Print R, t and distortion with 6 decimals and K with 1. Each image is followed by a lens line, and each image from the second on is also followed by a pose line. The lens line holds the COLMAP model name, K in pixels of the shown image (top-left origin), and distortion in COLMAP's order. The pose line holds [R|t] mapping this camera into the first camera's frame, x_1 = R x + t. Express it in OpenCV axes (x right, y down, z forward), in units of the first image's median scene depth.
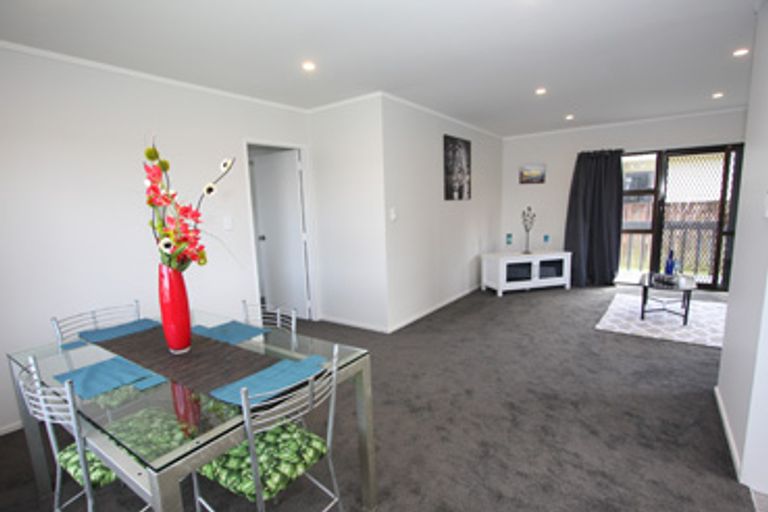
lens RADIAL K [[388.6, 0, 382.9], [0, 388.6, 267.6], [0, 0, 1]] dist [-0.028445, 0.000279]
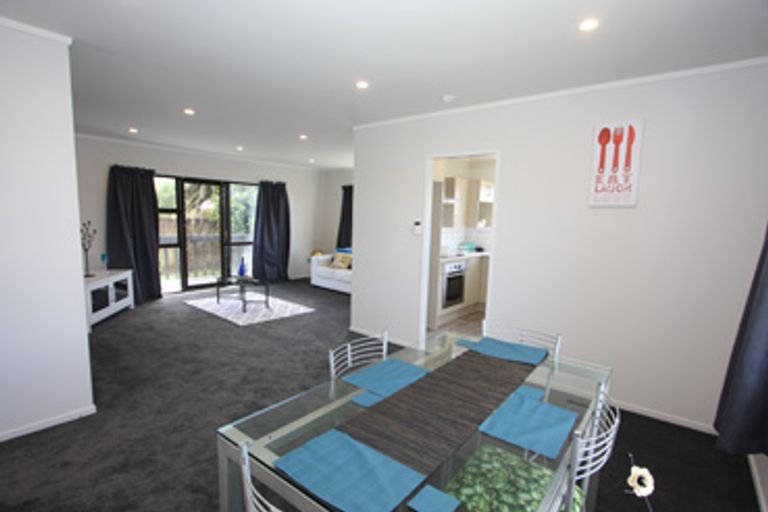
lens RADIAL K [[376.4, 0, 382.2], [0, 376.4, 263.5], [0, 0, 1]] dist [-0.000184, -0.000045]
pose [[0.041690, -0.081415, 0.995808, -0.432764], [0.126206, 0.989120, 0.075584, -0.050013], [-0.991128, 0.122526, 0.051512, 0.349890]]
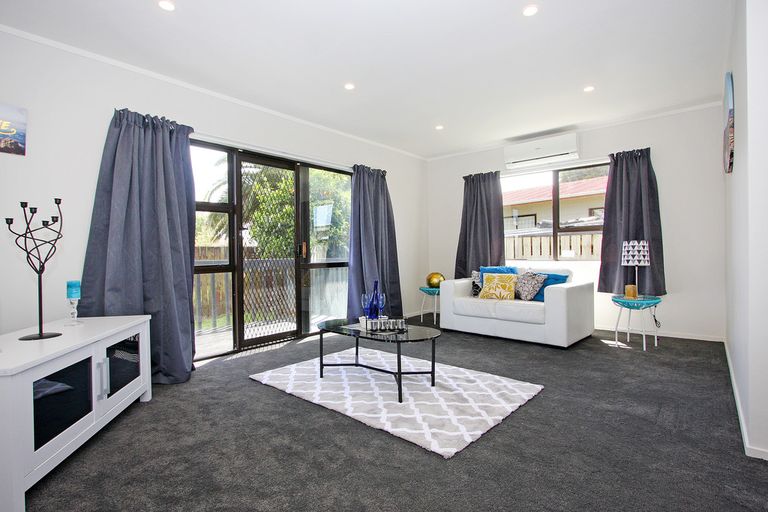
lens RADIAL K [[376.4, 0, 382.2], [0, 376.4, 263.5], [0, 0, 1]] dist [-0.000184, -0.000045]
pose [[0.048541, 0.027040, 0.998455, 0.080863], [0.157763, 0.986878, -0.034396, -0.040882], [-0.986283, 0.159189, 0.043638, 0.747691]]
